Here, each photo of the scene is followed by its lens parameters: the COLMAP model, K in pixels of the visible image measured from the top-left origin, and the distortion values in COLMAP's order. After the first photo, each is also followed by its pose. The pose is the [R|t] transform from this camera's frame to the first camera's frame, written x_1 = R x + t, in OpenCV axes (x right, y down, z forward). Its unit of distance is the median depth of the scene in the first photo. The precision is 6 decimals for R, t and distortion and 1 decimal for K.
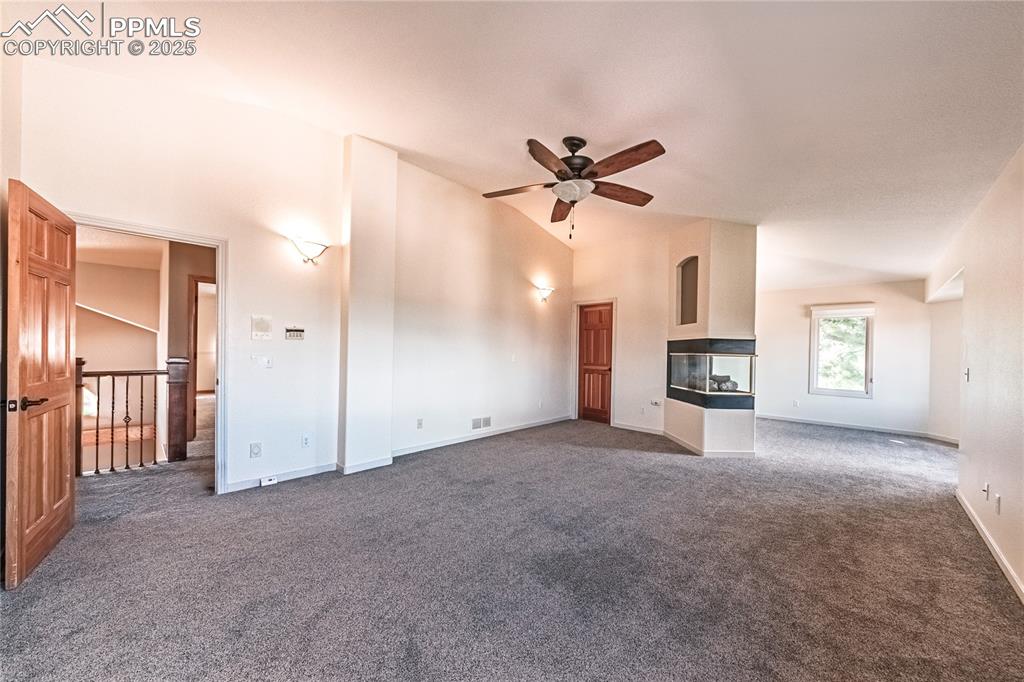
lens RADIAL K [[365.5, 0, 511.0], [0, 365.5, 350.1], [0, 0, 1]] dist [-0.000432, -0.000643]
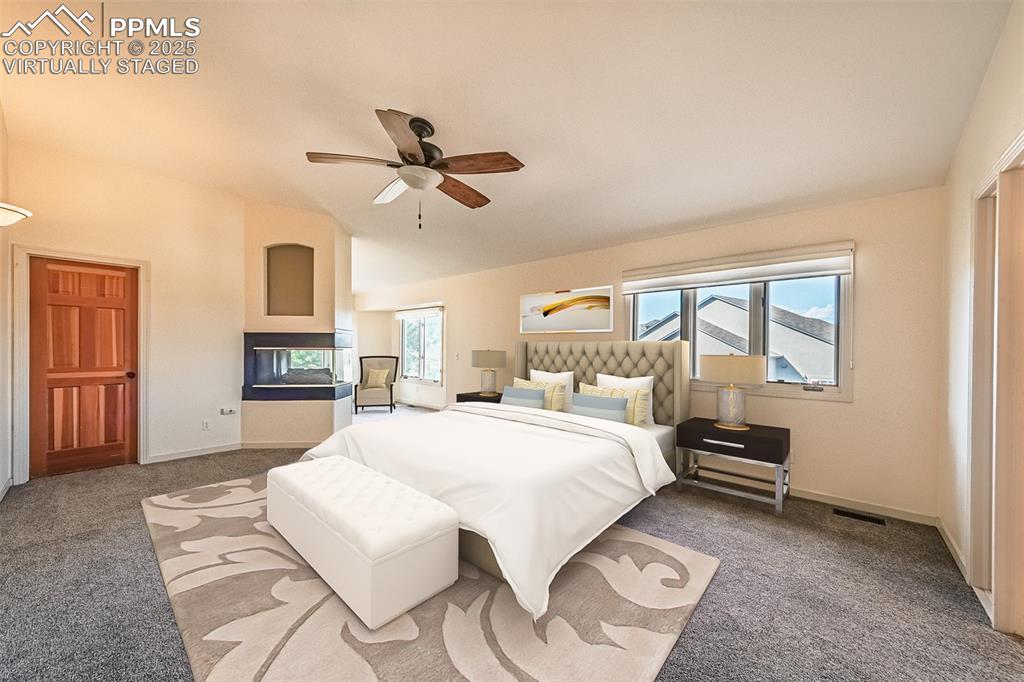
lens RADIAL K [[365.5, 0, 511.8], [0, 365.5, 345.3], [0, 0, 1]] dist [-0.000432, -0.000643]
pose [[-0.033721, -0.009122, 0.999390, -0.390163], [-0.002574, 0.999956, 0.009040, -0.005074], [-0.999428, -0.002268, -0.033743, 0.400322]]
